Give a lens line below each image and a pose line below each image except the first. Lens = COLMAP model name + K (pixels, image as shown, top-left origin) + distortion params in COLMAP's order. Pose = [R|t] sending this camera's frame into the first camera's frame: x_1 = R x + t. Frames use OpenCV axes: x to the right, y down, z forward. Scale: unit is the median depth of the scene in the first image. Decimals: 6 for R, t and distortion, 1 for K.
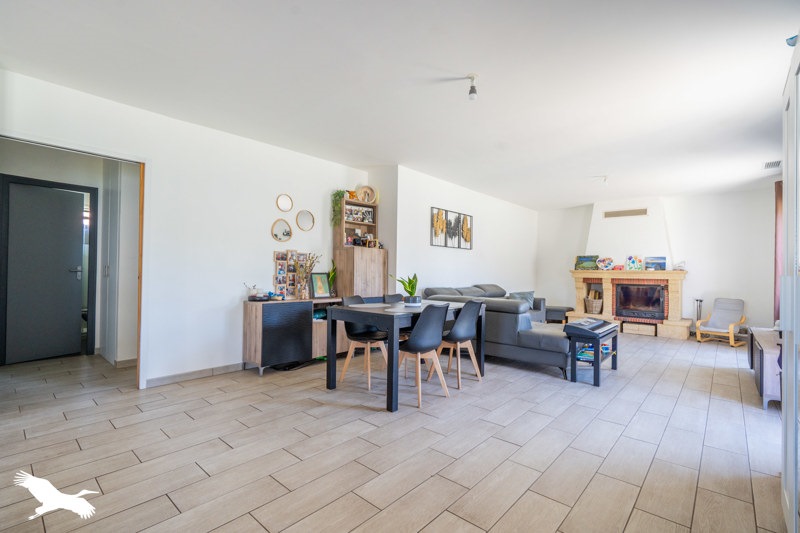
lens RADIAL K [[375.7, 0, 397.1], [0, 375.7, 268.6], [0, 0, 1]] dist [0.001613, 0.000552]
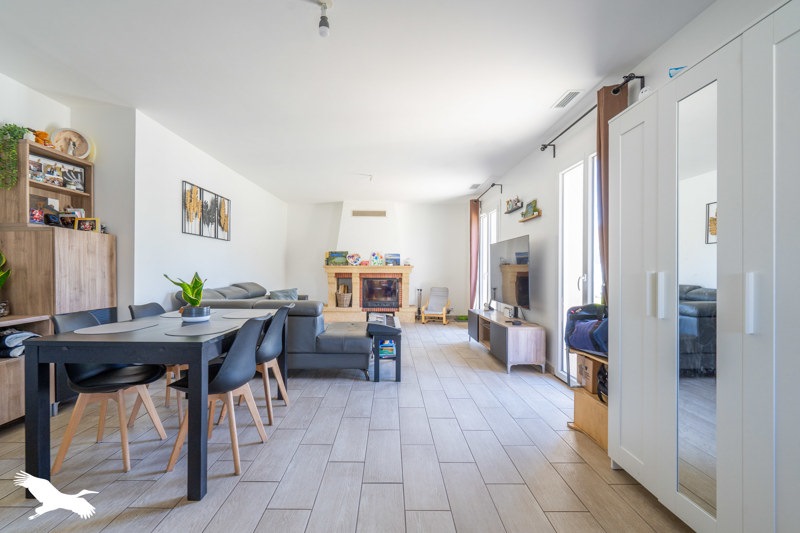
lens RADIAL K [[375.7, 0, 397.1], [0, 375.7, 268.6], [0, 0, 1]] dist [0.001613, 0.000552]
pose [[0.742038, -0.009142, 0.670295, -0.099853], [0.000504, 0.999914, 0.013080, -0.001029], [-0.670357, -0.009368, 0.741979, 0.184458]]
